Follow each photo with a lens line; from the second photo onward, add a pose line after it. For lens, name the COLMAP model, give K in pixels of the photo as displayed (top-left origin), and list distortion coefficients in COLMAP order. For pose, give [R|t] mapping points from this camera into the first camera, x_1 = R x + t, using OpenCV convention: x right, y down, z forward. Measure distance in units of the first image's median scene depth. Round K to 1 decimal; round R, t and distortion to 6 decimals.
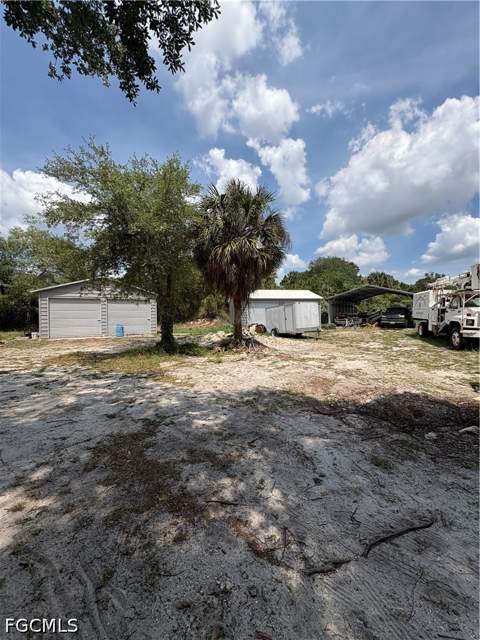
lens RADIAL K [[252.7, 0, 238.1], [0, 252.7, 317.9], [0, 0, 1]] dist [0.001054, -0.002383]
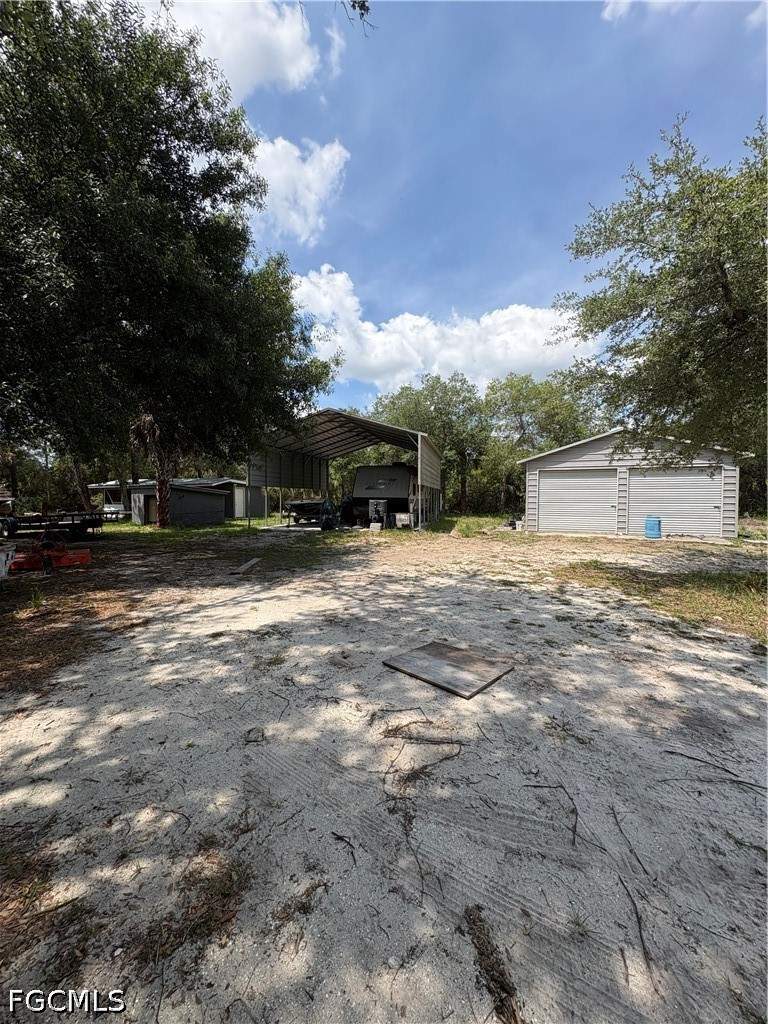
lens RADIAL K [[404.3, 0, 381.0], [0, 404.3, 508.7], [0, 0, 1]] dist [0.001054, -0.002383]
pose [[0.572800, 0.033568, -0.819008, -0.130655], [-0.018363, 0.999436, 0.028121, -0.002093], [0.819490, -0.001068, 0.573093, 0.056882]]
